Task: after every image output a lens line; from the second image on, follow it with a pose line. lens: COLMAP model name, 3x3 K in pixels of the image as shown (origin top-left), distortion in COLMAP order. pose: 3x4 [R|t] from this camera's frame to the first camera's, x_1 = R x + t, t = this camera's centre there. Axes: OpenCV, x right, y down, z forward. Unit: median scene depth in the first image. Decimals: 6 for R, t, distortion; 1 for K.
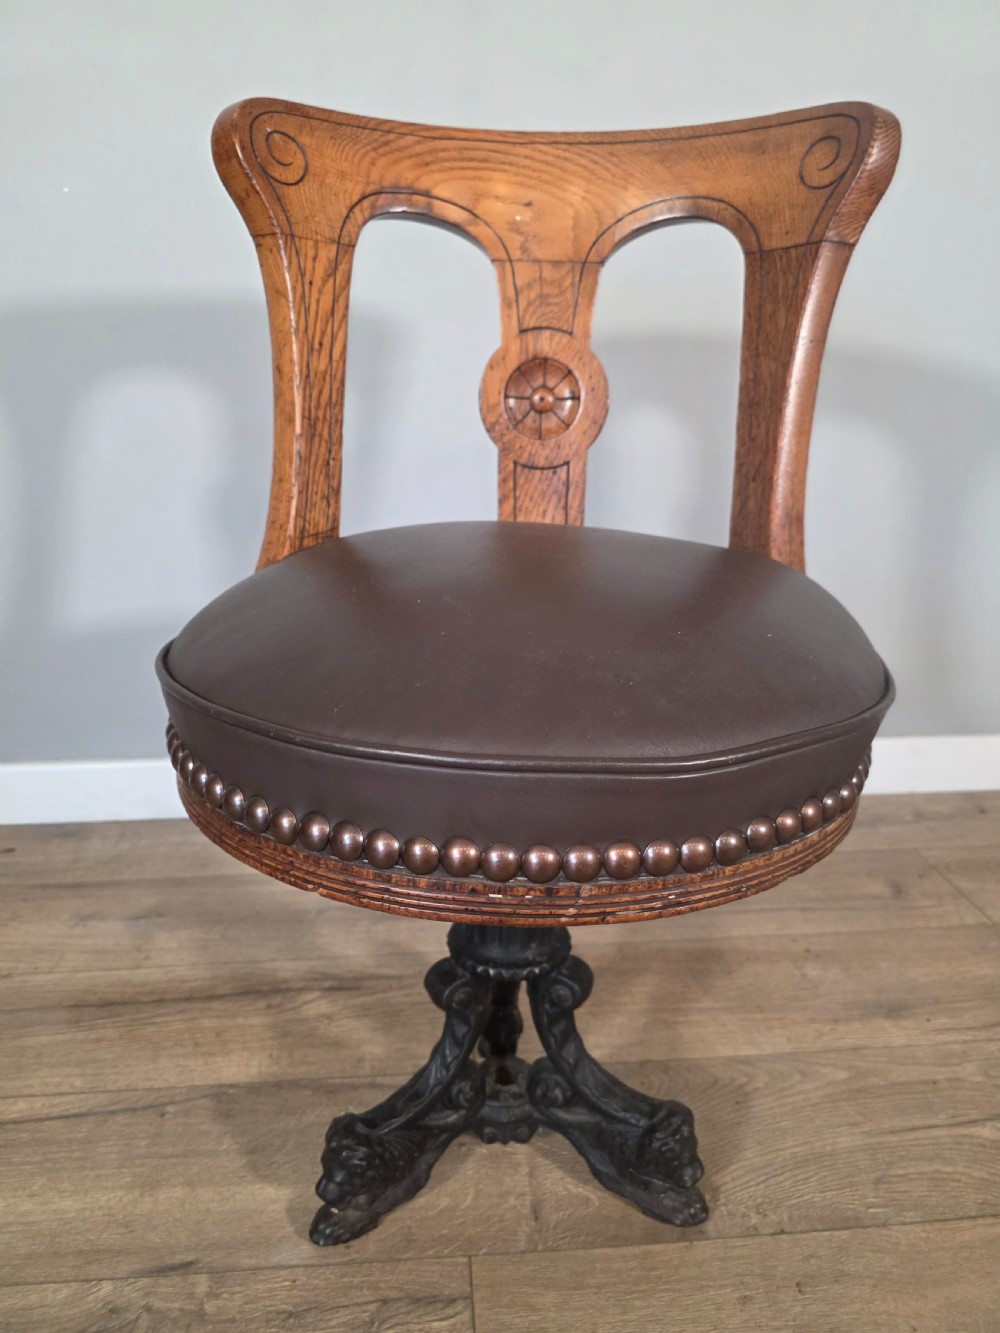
lens RADIAL K [[902.3, 0, 496.9], [0, 902.3, 667.7], [0, 0, 1]] dist [0.047758, -0.058117]
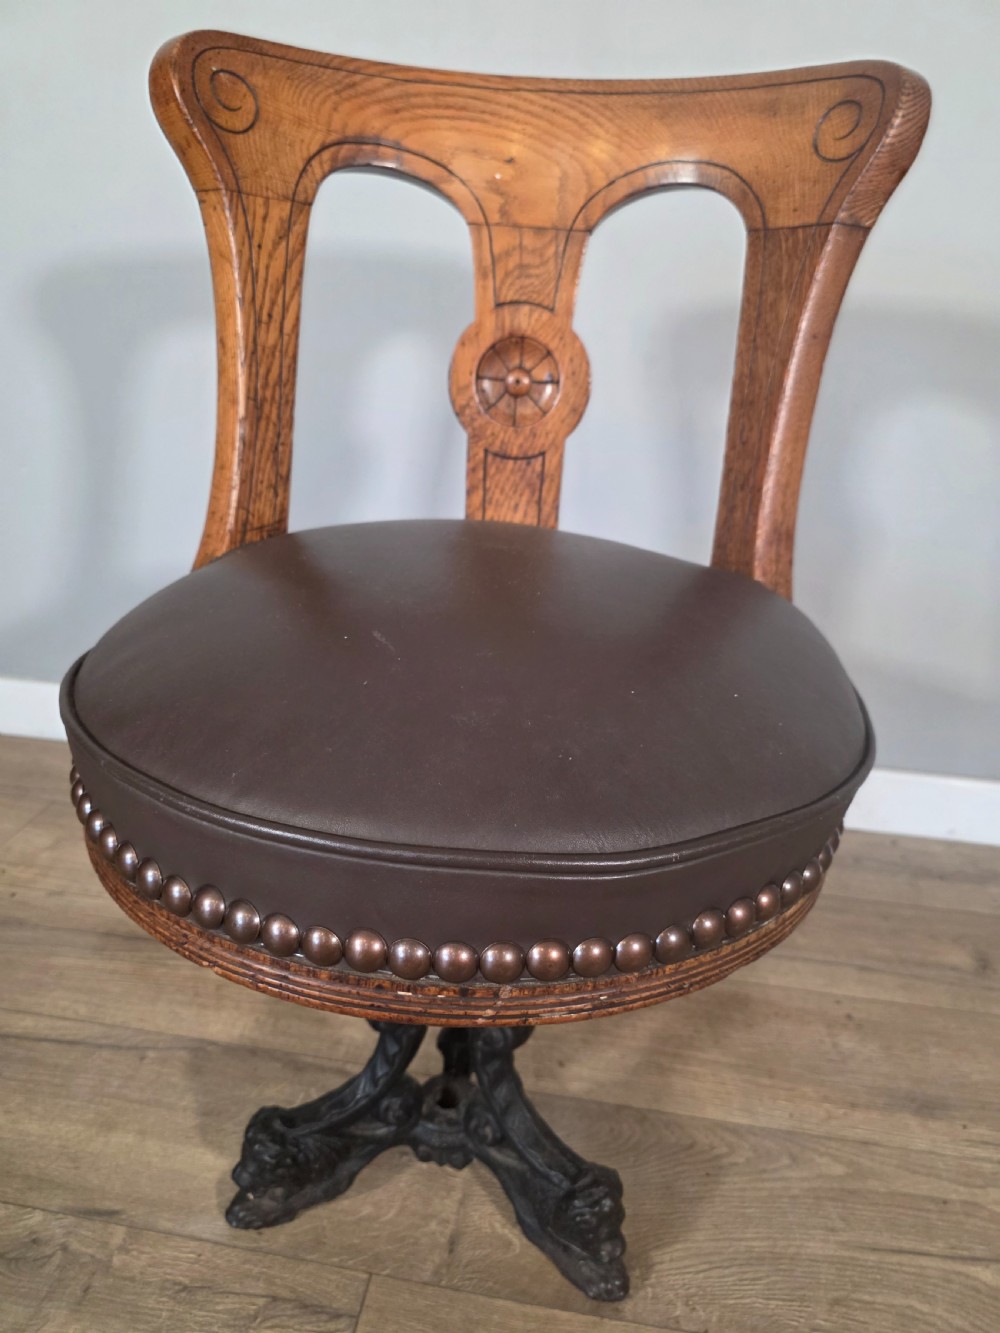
lens RADIAL K [[913.9, 0, 490.9], [0, 913.9, 669.8], [0, 0, 1]] dist [0.034377, -0.044711]
pose [[0.999115, 0.041438, -0.007234, 0.043955], [-0.040840, 0.996768, 0.069178, -0.075204], [0.010078, -0.068822, 0.997578, 0.067761]]
